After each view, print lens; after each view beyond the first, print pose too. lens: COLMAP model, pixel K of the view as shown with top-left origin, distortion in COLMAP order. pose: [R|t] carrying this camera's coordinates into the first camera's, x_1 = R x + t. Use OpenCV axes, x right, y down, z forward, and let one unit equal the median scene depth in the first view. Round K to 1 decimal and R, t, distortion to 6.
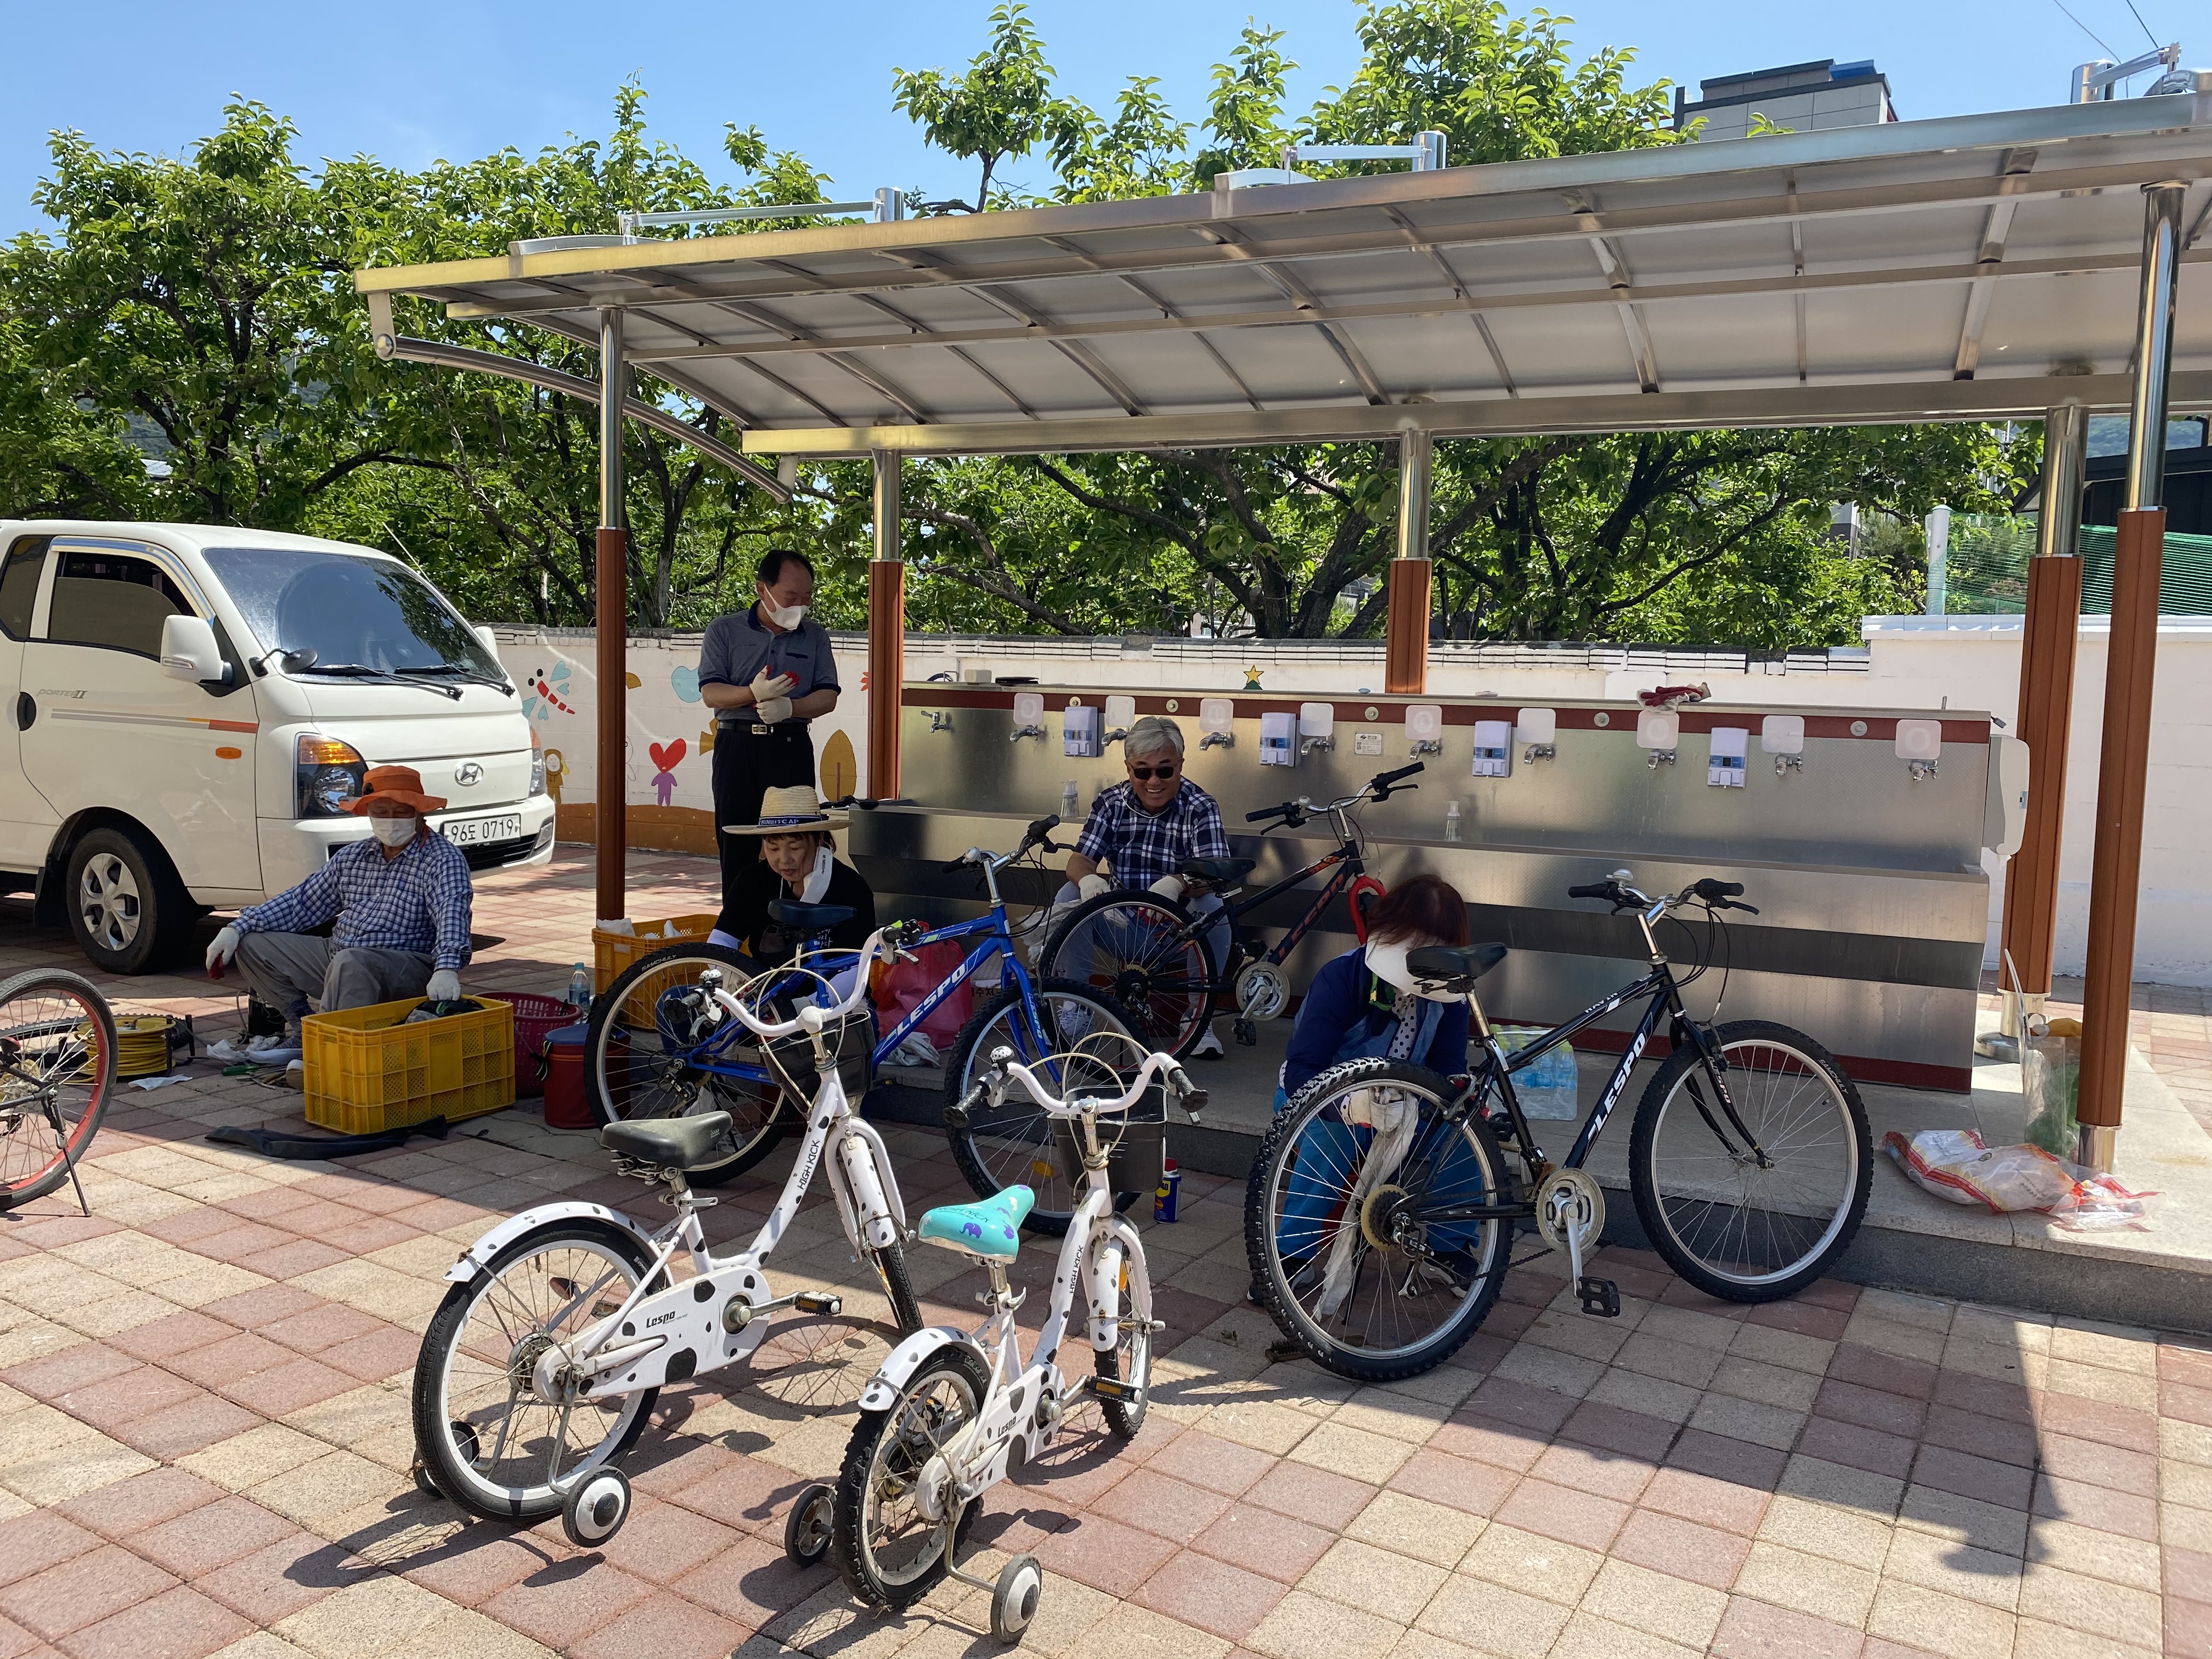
lens RADIAL K [[1705.3, 0, 1106.0], [0, 1705.3, 829.5], [0, 0, 1]] dist [-0.002734, -0.001166]
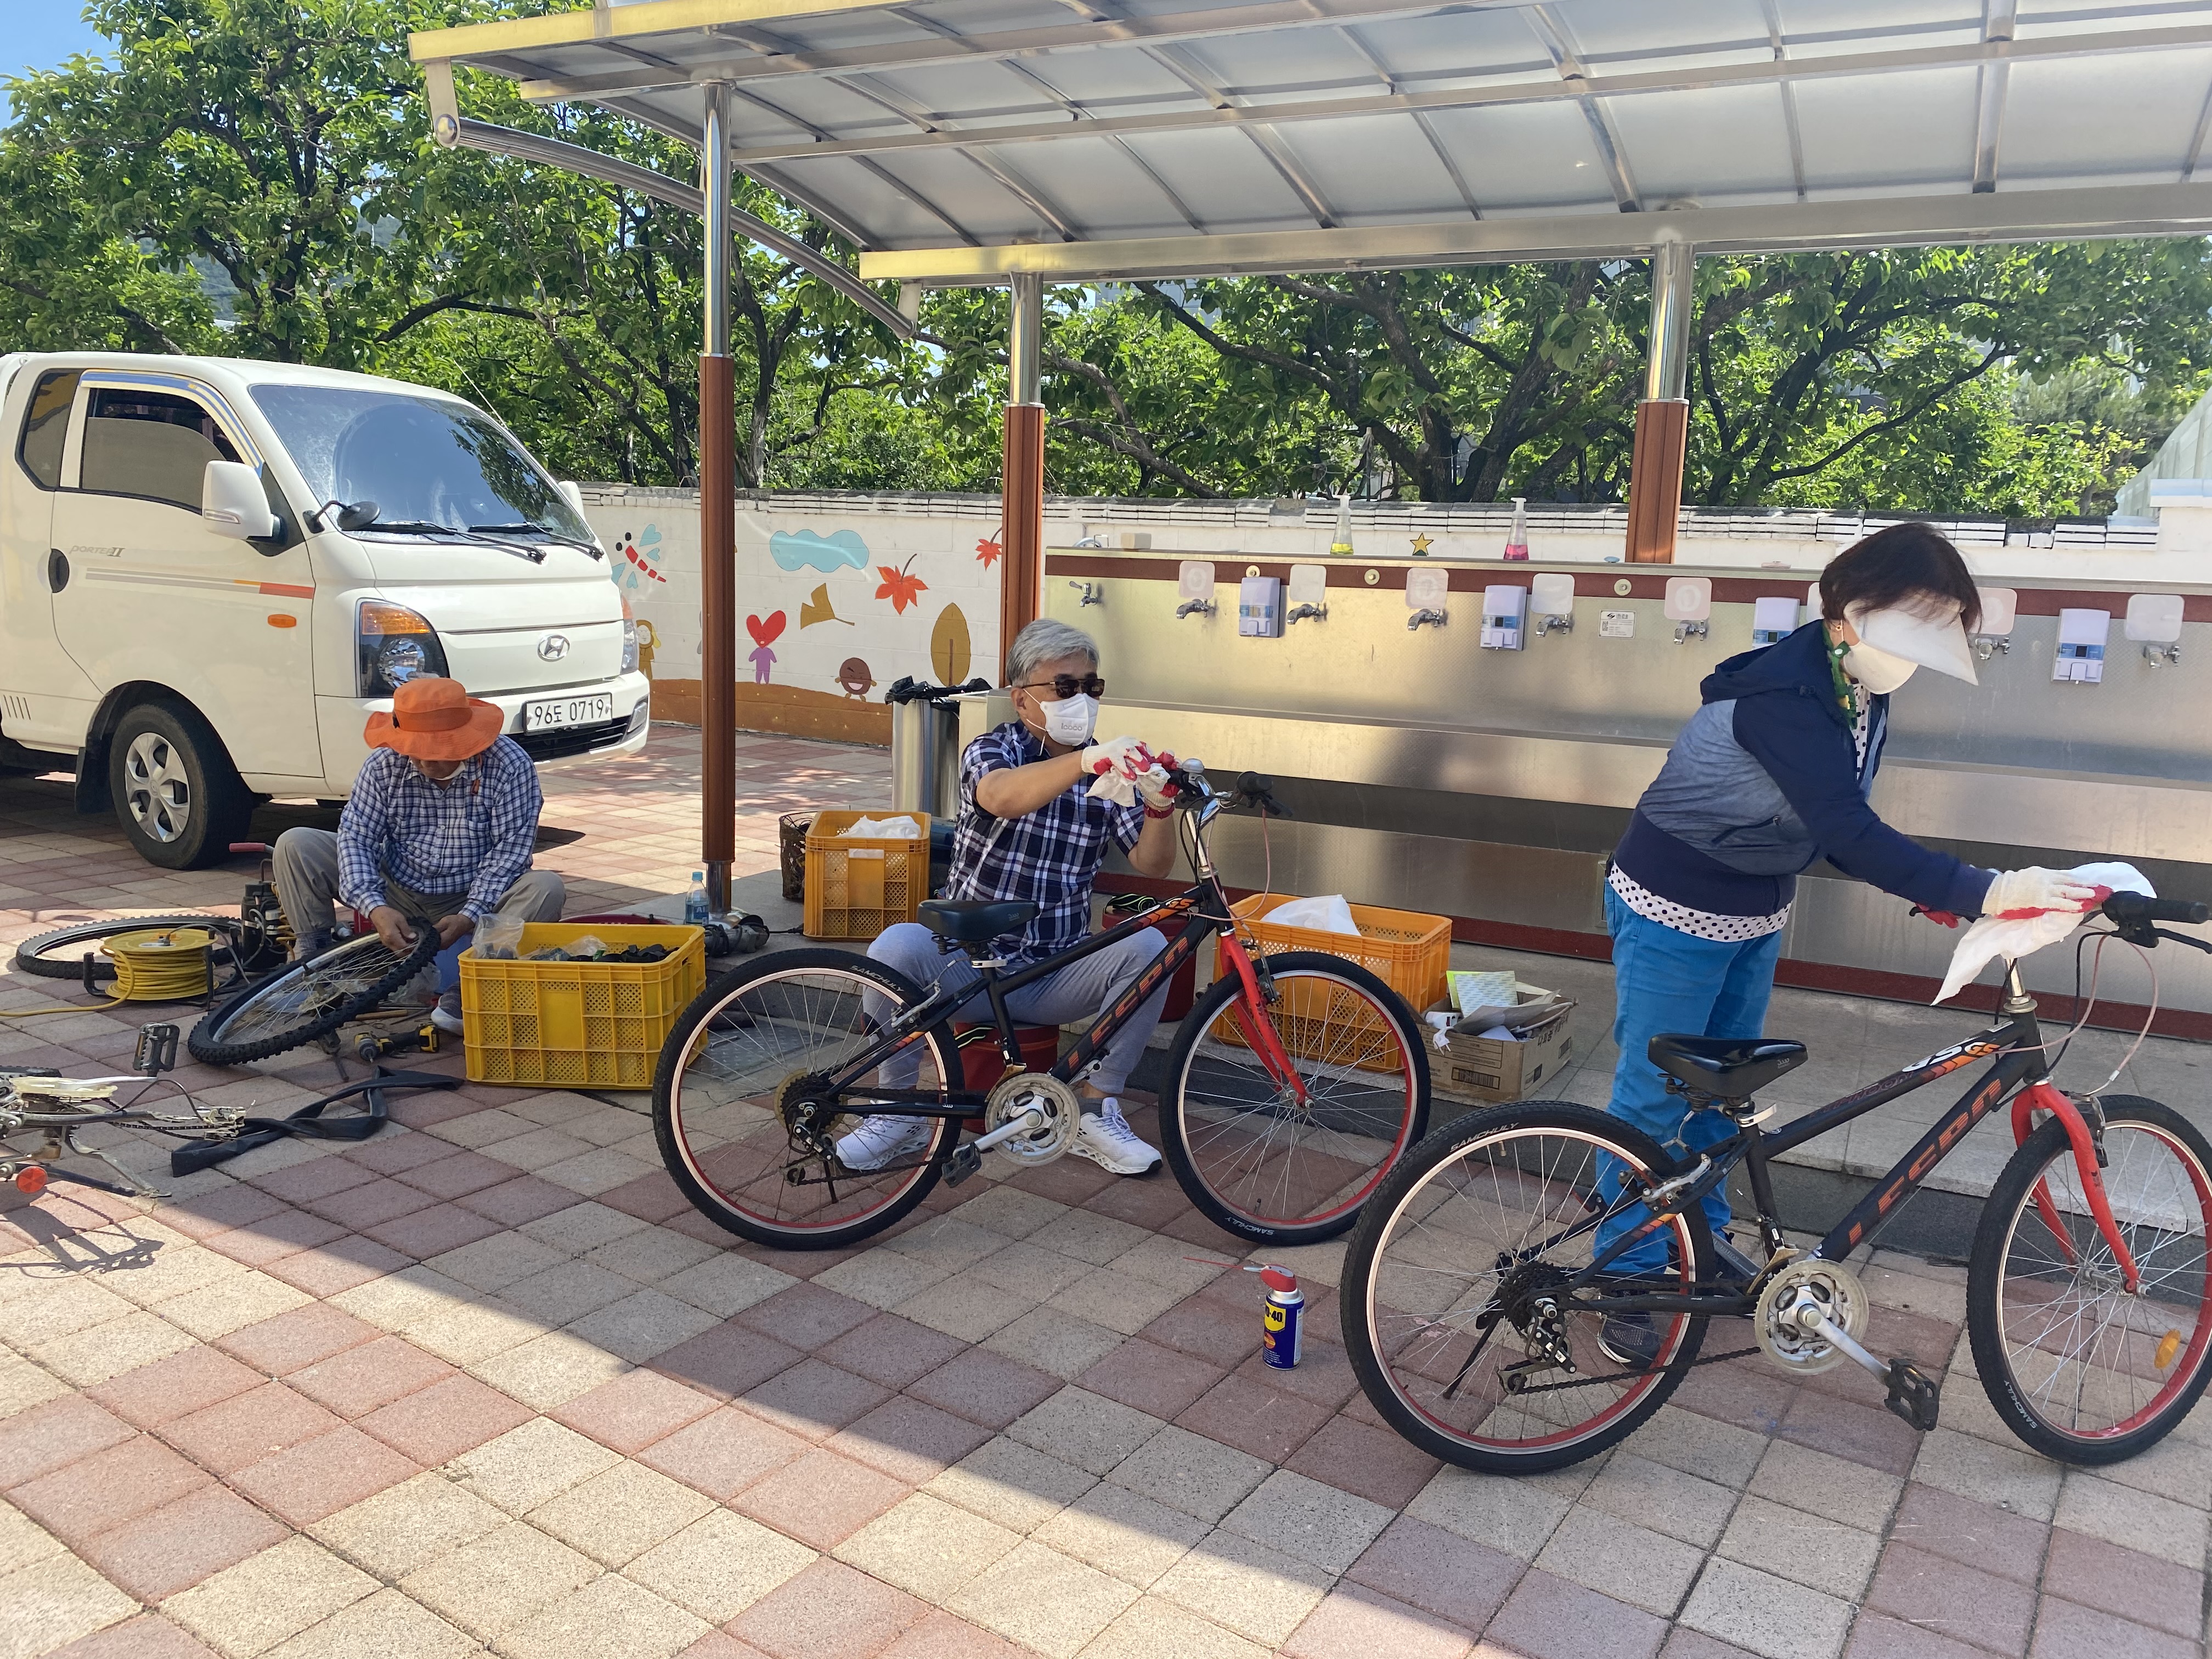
lens RADIAL K [[1684.0, 0, 1106.0], [0, 1684.0, 829.5], [0, 0, 1]] dist [0.008116, -0.006539]
pose [[0.998993, 0.015718, -0.042032, -0.047613], [-0.012551, 0.997136, 0.074586, -0.007012], [0.043084, -0.073983, 0.996328, 0.129735]]
